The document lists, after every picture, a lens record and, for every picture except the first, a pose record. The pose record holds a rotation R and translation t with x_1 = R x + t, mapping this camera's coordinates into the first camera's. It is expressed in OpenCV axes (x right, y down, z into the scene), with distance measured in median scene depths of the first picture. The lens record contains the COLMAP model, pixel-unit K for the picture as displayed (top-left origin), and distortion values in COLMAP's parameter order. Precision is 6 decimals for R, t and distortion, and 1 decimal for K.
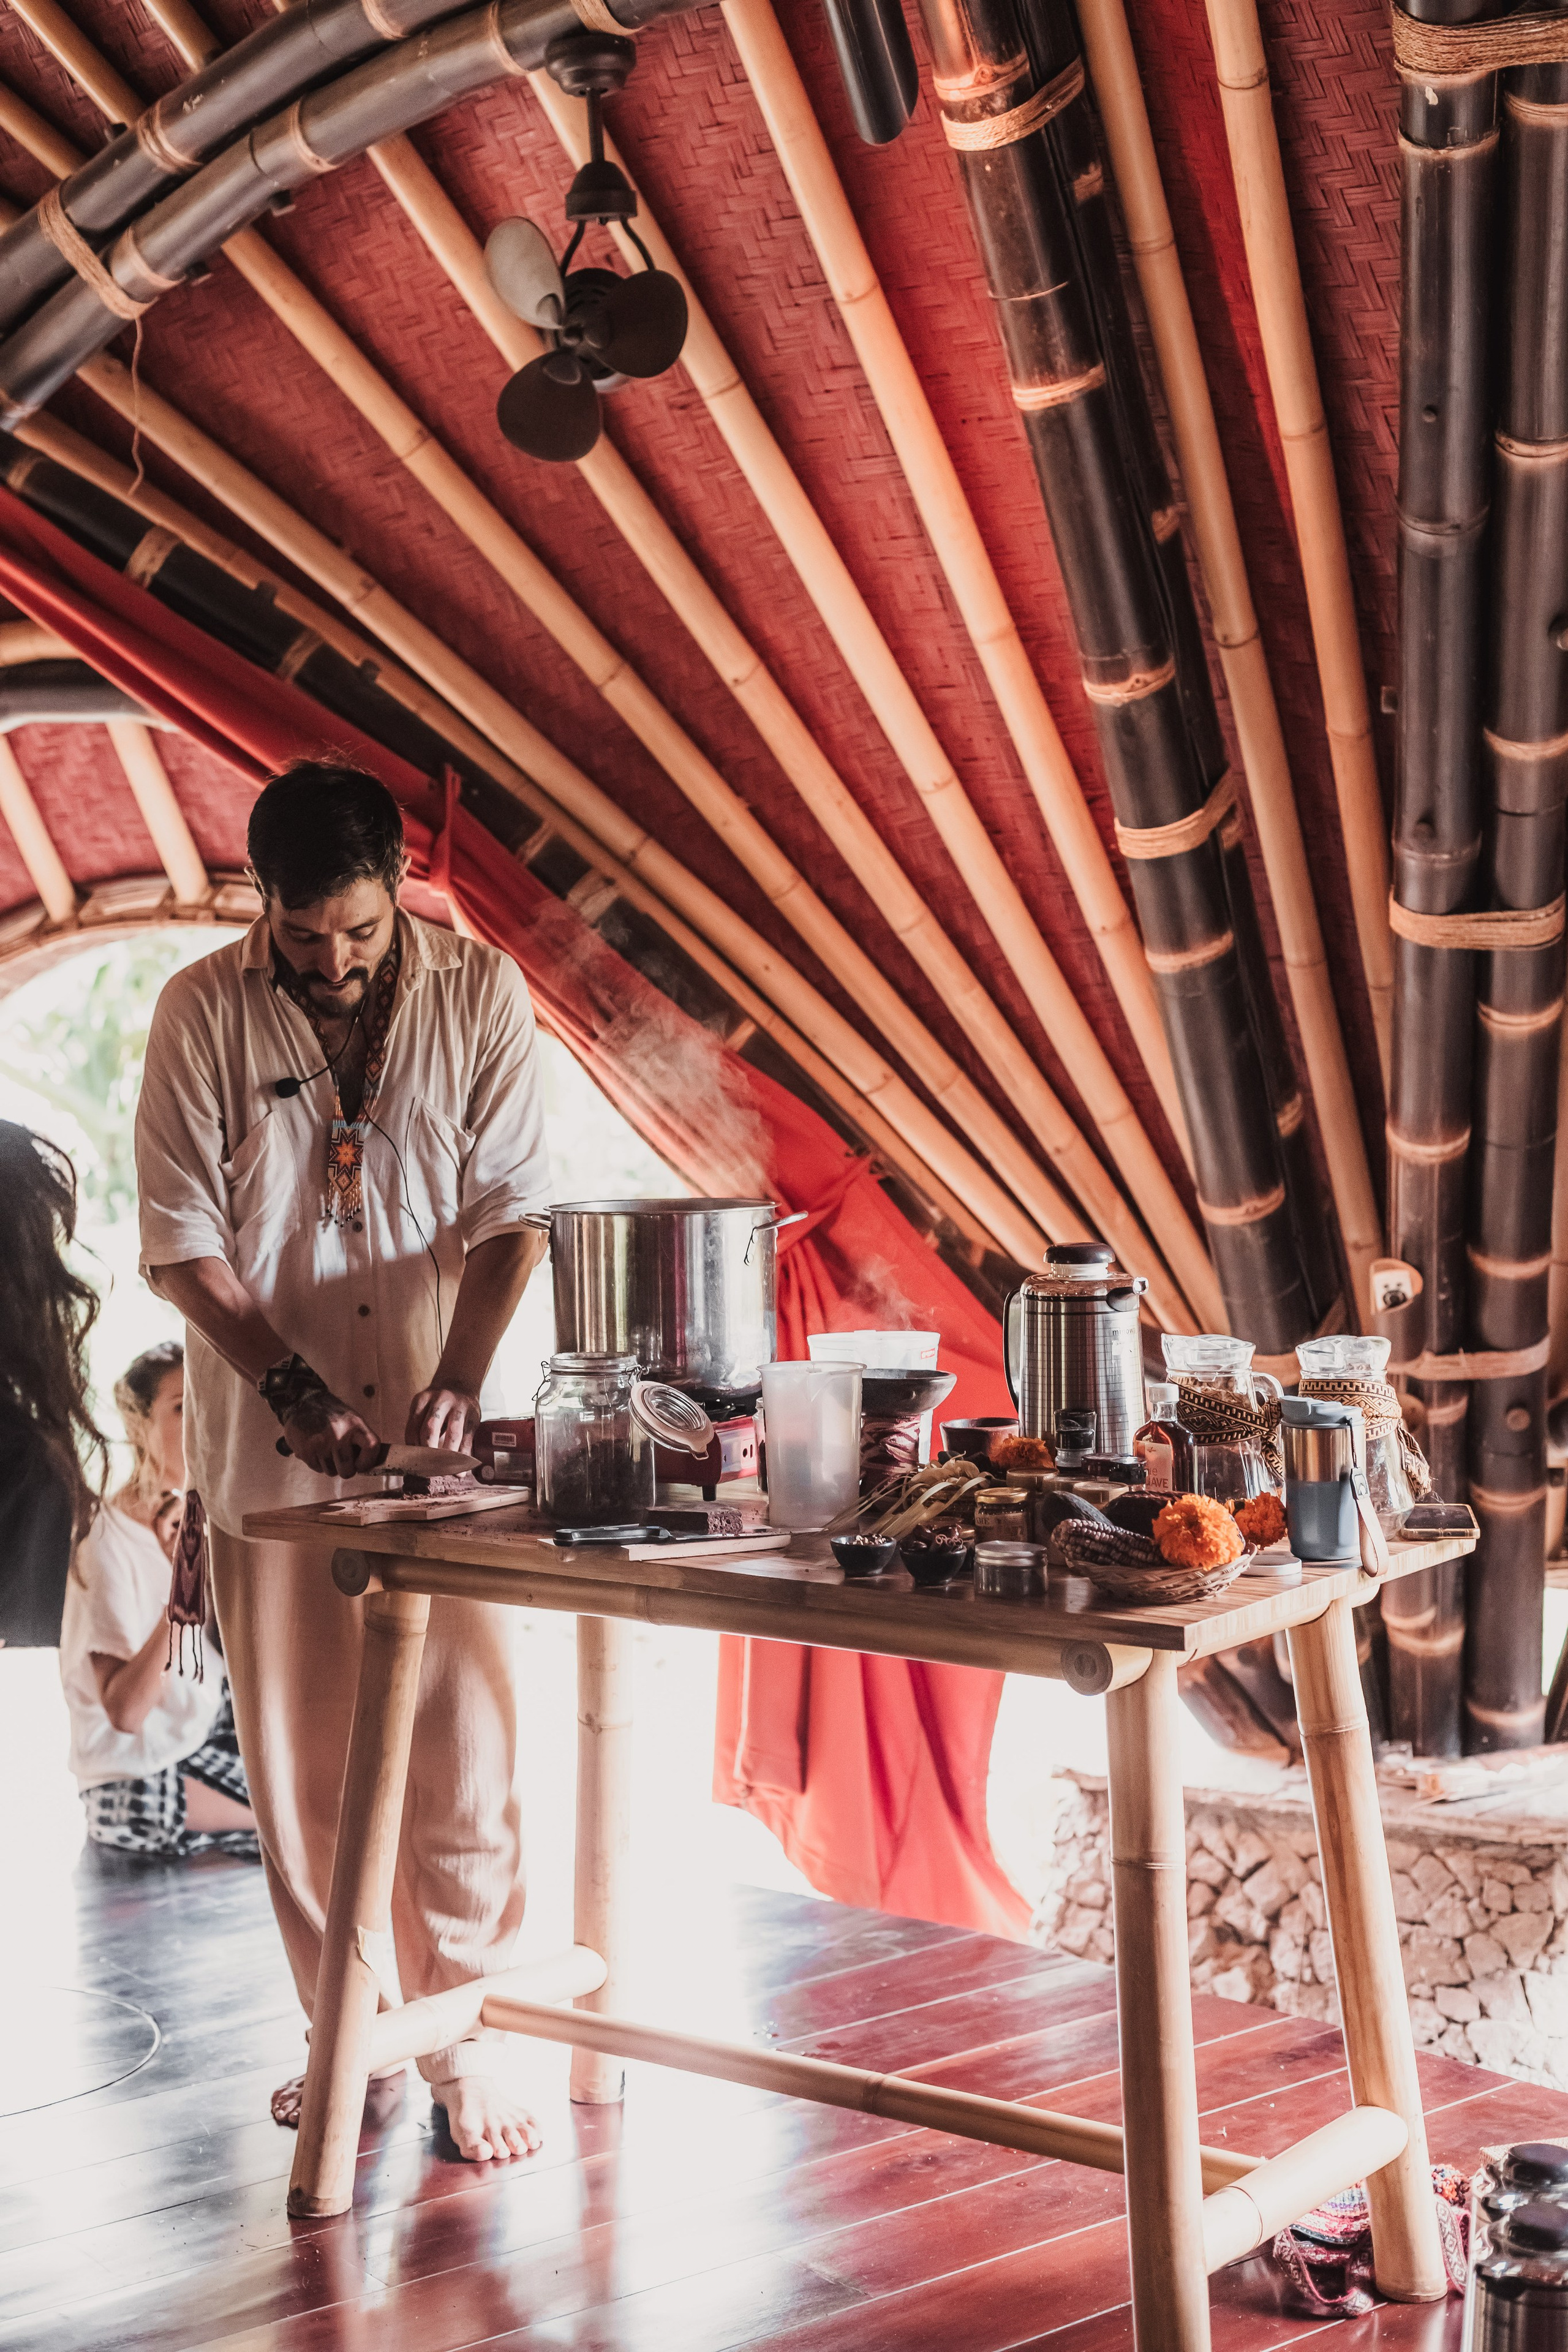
lens RADIAL K [[3364.7, 0, 759.2], [0, 3364.7, 1186.2], [0, 0, 1]] dist [-0.020469, 0.000000]
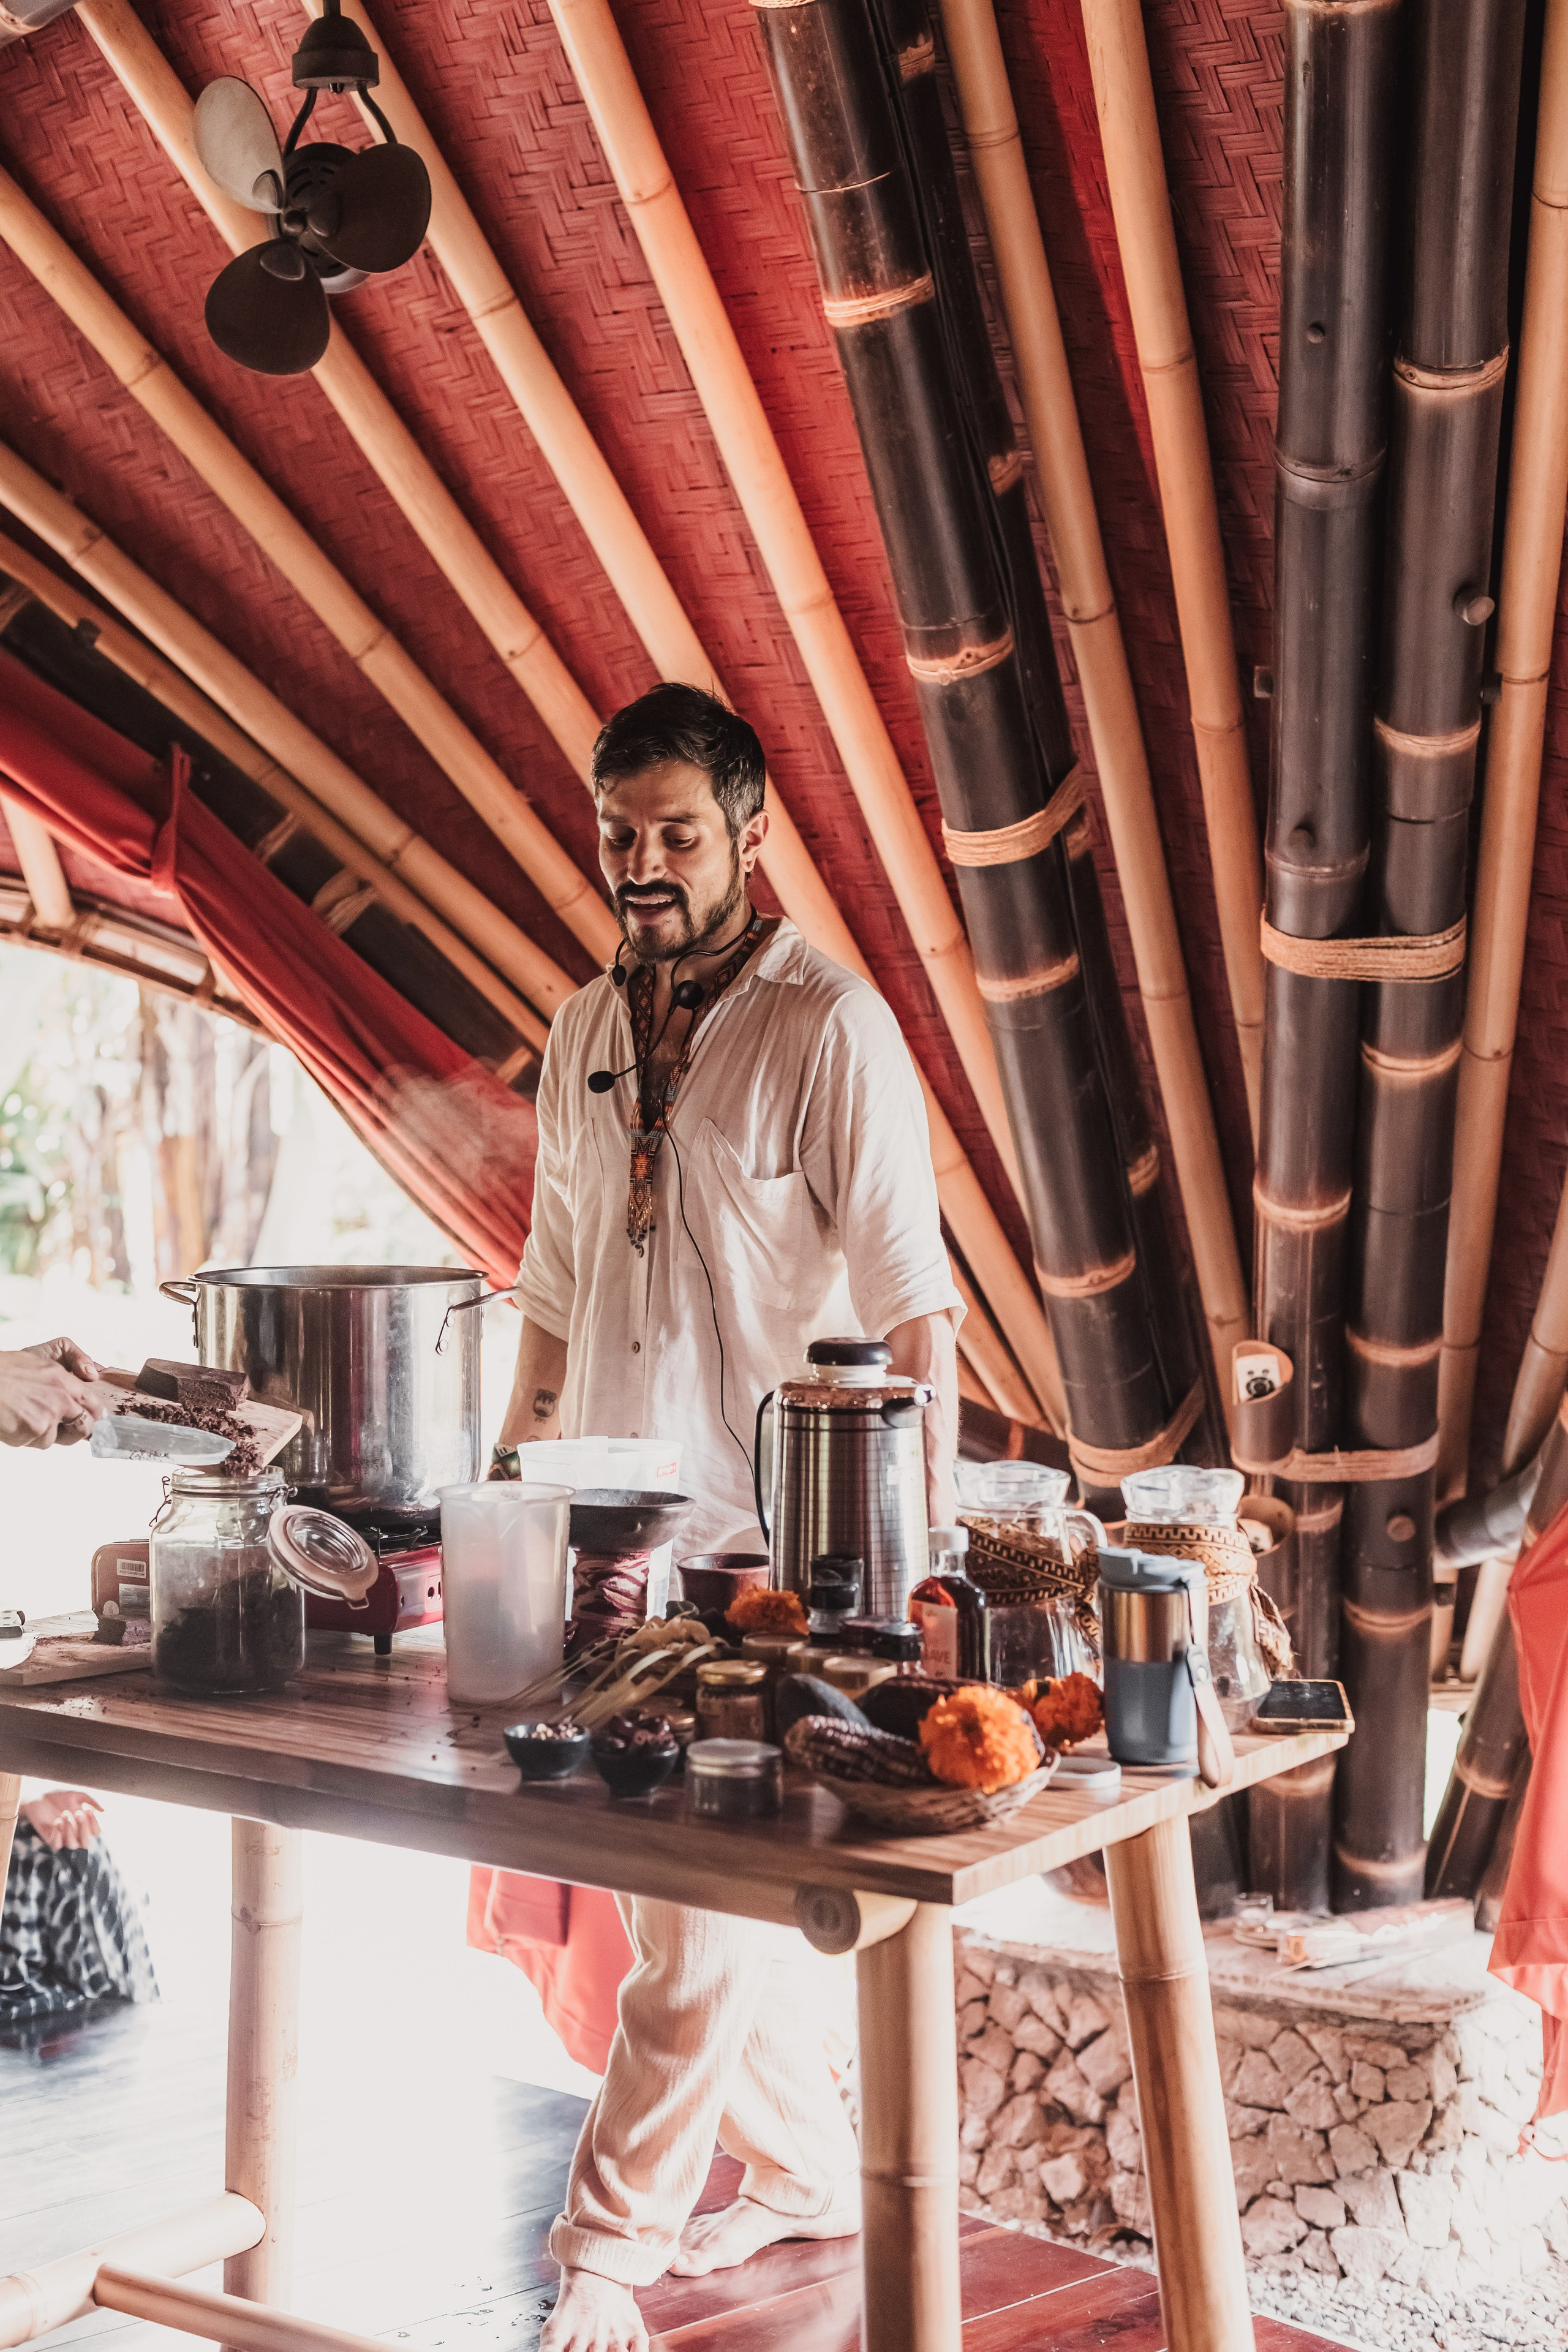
lens RADIAL K [[3364.7, 0, 739.8], [0, 3364.7, 1181.2], [0, 0, 1]] dist [-0.020469, 0.000000]
pose [[0.999426, 0.018694, 0.028248, 0.032378], [-0.018395, 0.999772, -0.010805, -0.007566], [-0.028444, 0.010279, 0.999543, 0.151612]]
